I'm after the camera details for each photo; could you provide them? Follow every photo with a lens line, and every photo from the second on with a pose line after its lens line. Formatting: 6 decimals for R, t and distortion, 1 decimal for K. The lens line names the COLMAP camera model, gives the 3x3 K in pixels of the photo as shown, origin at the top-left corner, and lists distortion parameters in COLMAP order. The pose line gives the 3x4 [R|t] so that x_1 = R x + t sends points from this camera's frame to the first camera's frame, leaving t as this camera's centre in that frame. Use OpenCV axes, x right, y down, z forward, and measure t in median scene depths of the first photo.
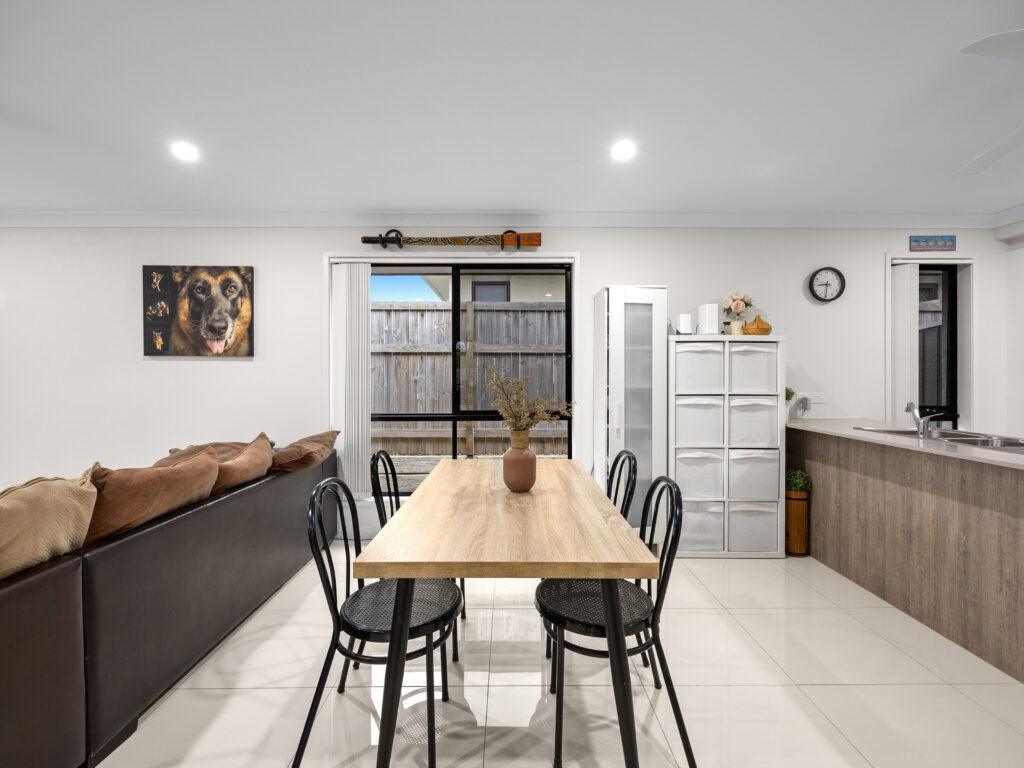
lens RADIAL K [[471.8, 0, 511.2], [0, 471.8, 376.4], [0, 0, 1]] dist [-0.002562, -0.000226]
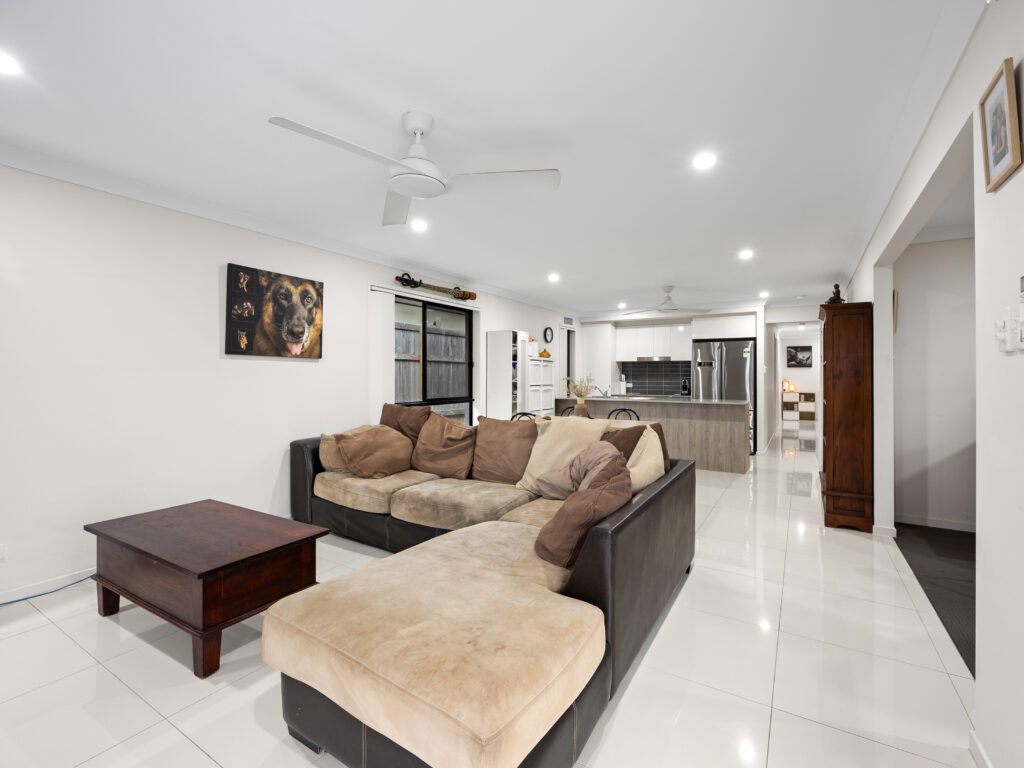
lens RADIAL K [[471.8, 0, 511.8], [0, 471.8, 374.4], [0, 0, 1]] dist [-0.002562, -0.000226]
pose [[0.531061, 0.006210, 0.847311, -1.303308], [-0.002857, 0.999981, -0.005539, 0.002281], [-0.847329, 0.000521, 0.531069, -0.030686]]
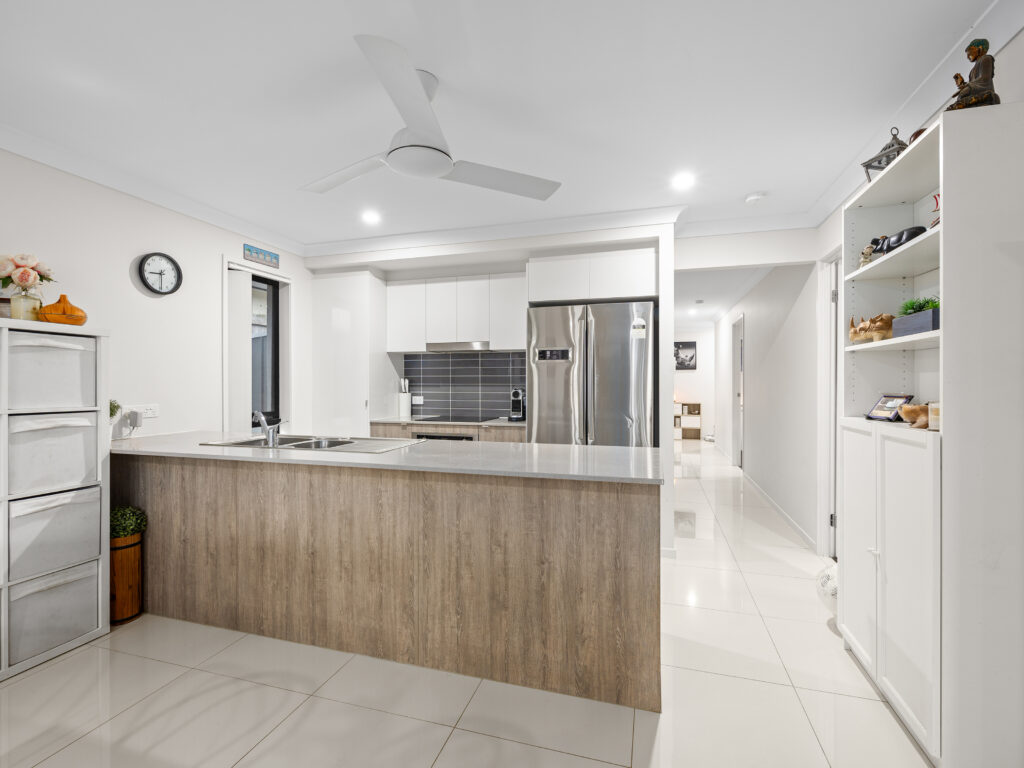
lens RADIAL K [[471.8, 0, 510.4], [0, 471.8, 383.5], [0, 0, 1]] dist [-0.002562, -0.000226]
pose [[0.297165, -0.001402, 0.954825, 0.058505], [0.000762, 0.999999, 0.001231, -0.002098], [-0.954826, 0.000361, 0.297166, 0.162857]]
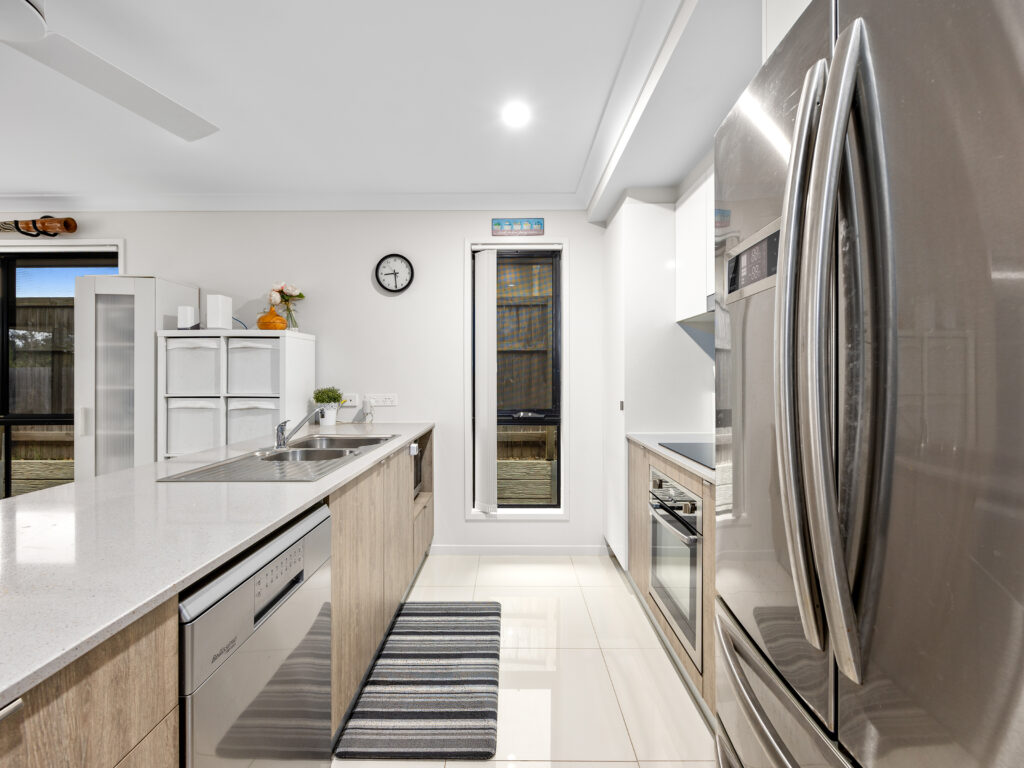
lens RADIAL K [[471.8, 0, 512.5], [0, 471.8, 378.0], [0, 0, 1]] dist [-0.002562, -0.000226]
pose [[0.999923, -0.000982, -0.012369, 0.905502], [0.001074, 0.999972, 0.007462, -0.002393], [0.012361, -0.007474, 0.999896, 0.103363]]
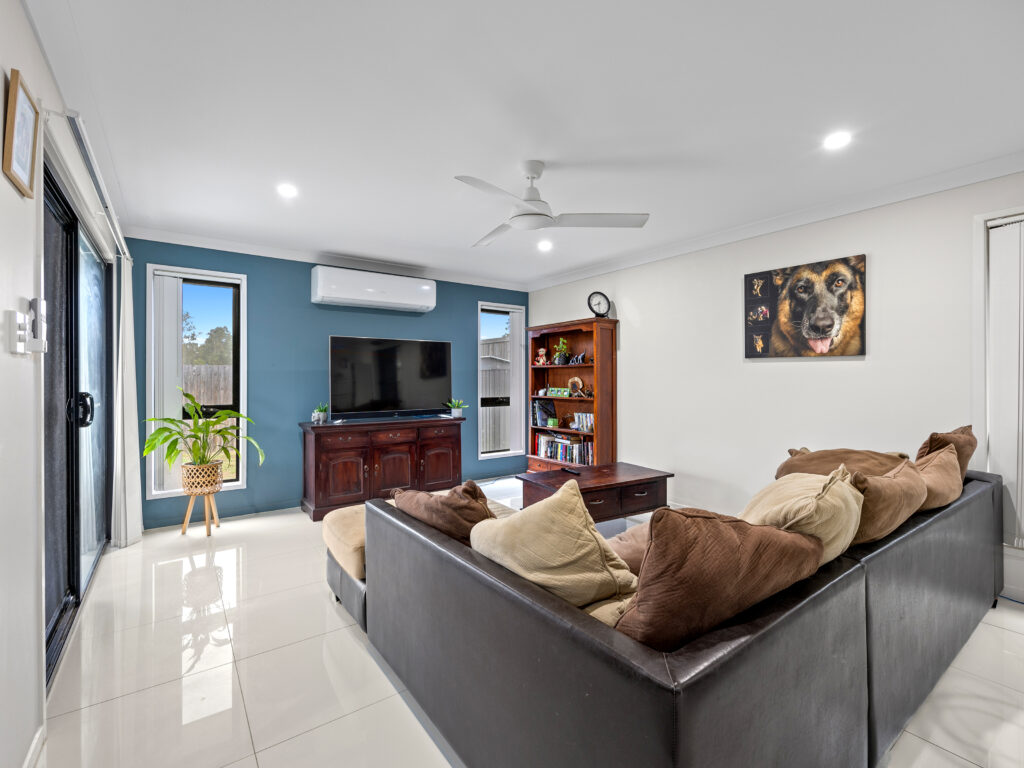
lens RADIAL K [[471.8, 0, 506.2], [0, 471.8, 376.2], [0, 0, 1]] dist [-0.002562, -0.000226]
pose [[0.566334, -0.000885, -0.824175, -0.201413], [-0.001511, 0.999997, -0.002111, -0.000029], [0.824175, 0.002441, 0.566331, -0.060345]]
